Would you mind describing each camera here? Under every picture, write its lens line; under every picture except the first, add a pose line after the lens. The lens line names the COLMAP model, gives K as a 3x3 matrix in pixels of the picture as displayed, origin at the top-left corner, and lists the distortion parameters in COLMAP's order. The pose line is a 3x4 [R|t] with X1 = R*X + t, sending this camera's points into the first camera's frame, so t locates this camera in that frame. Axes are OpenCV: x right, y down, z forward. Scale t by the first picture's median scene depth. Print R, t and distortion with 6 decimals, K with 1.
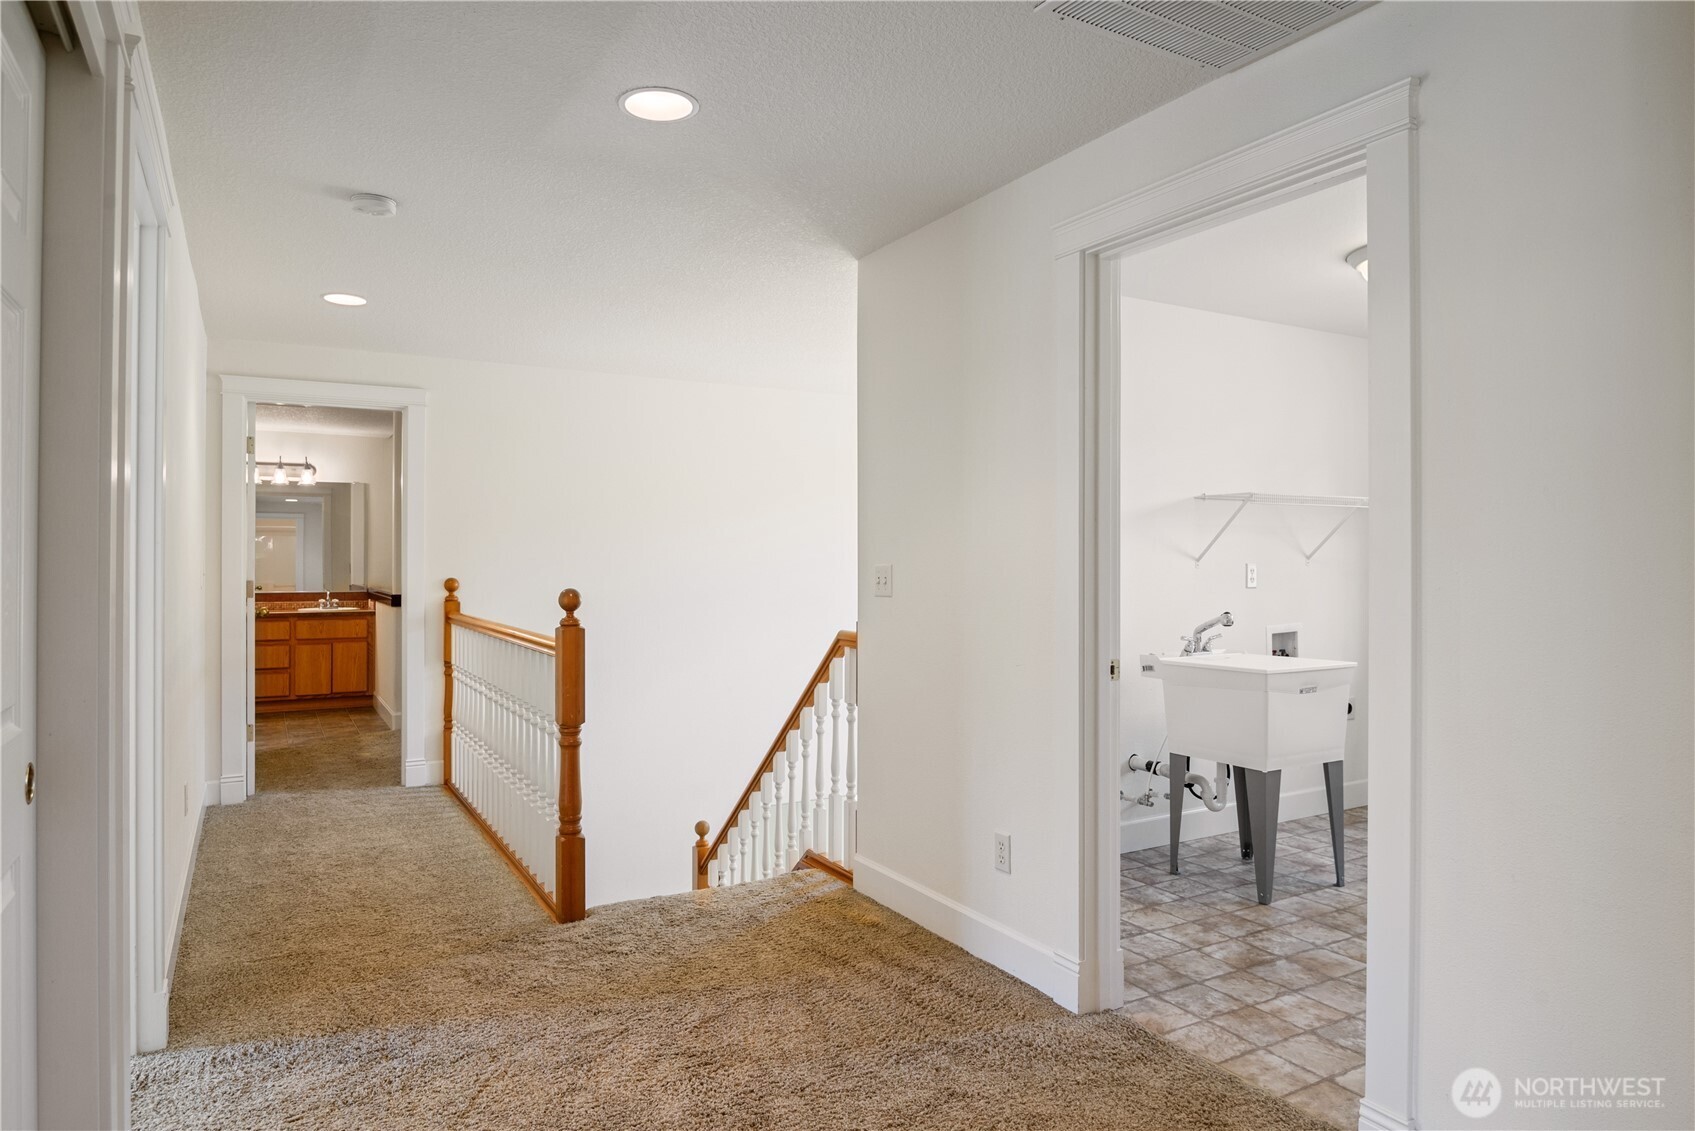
lens RADIAL K [[1066.5, 0, 842.5], [0, 1066.5, 554.3], [0, 0, 1]] dist [-0.023884, 0.002038]
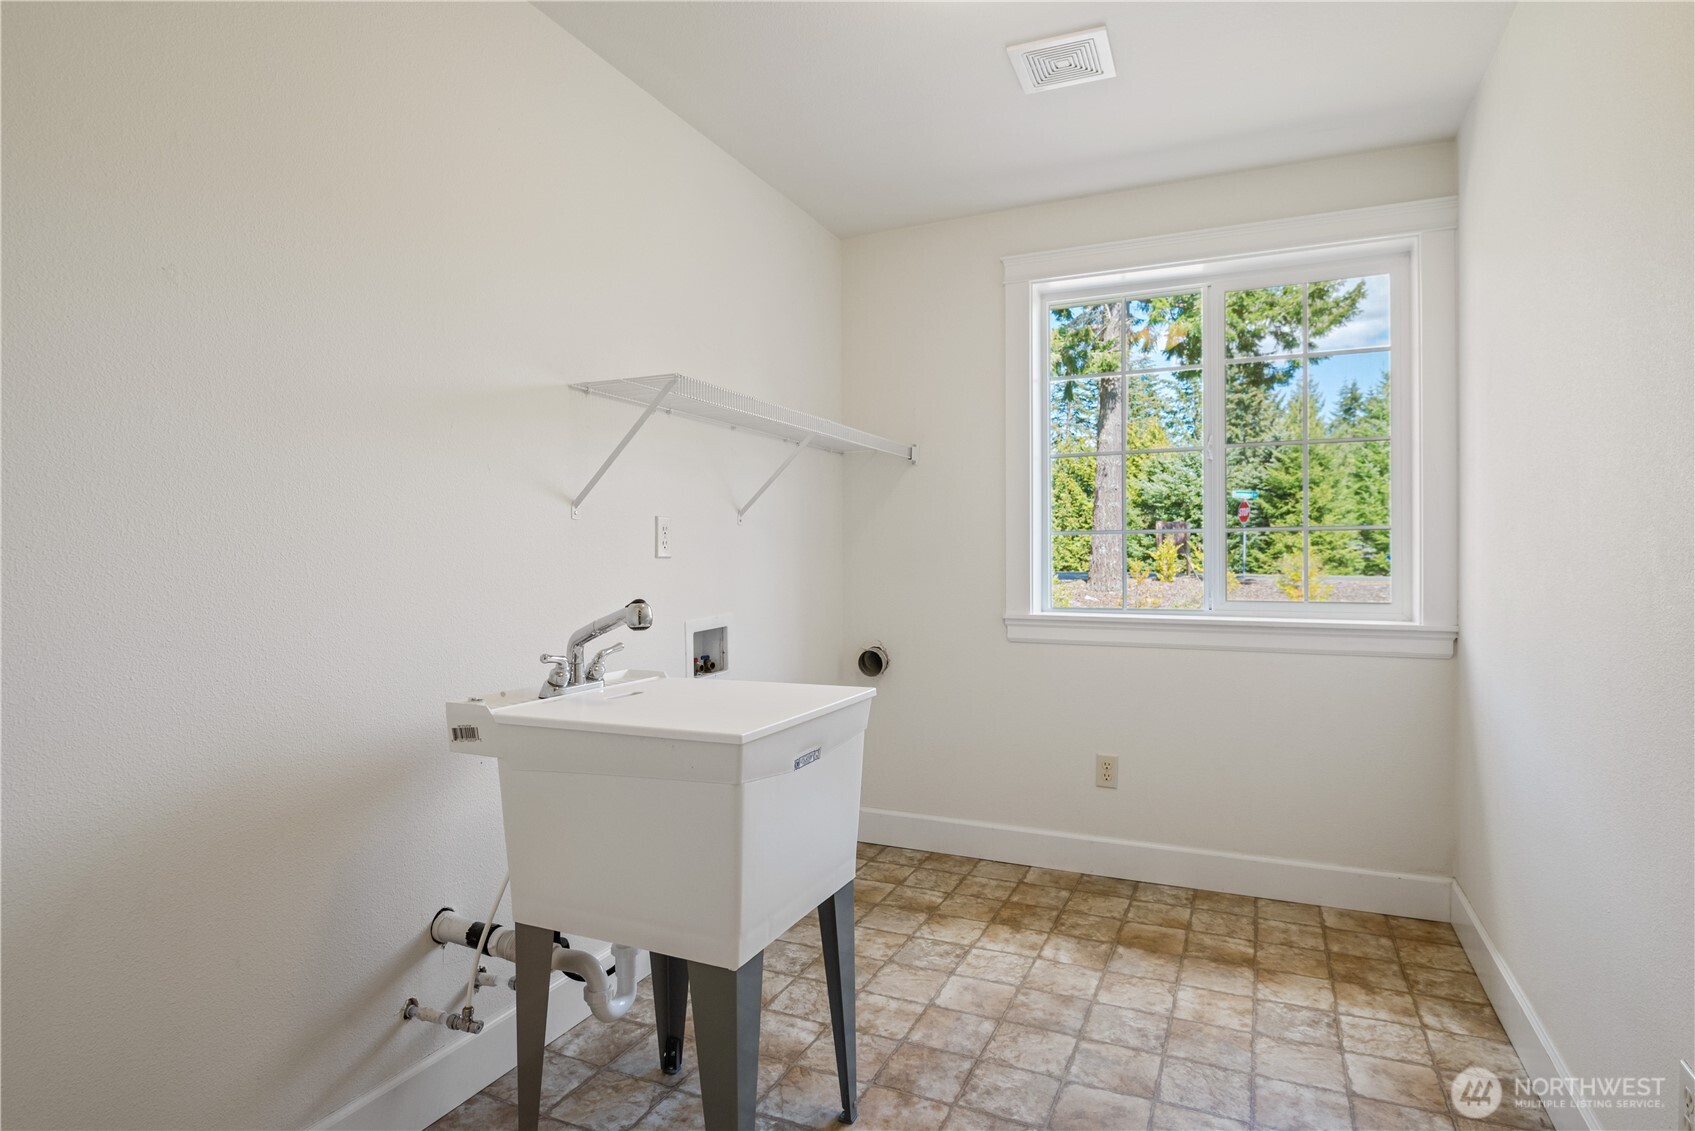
lens RADIAL K [[947.0, 0, 852.1], [0, 947.0, 553.0], [0, 0, 1]] dist [-0.018510, -0.000373]
pose [[0.816133, 0.000349, 0.577864, 0.188957], [-0.002064, 0.999995, 0.002311, 0.031237], [-0.577860, -0.003078, 0.816130, 0.579686]]
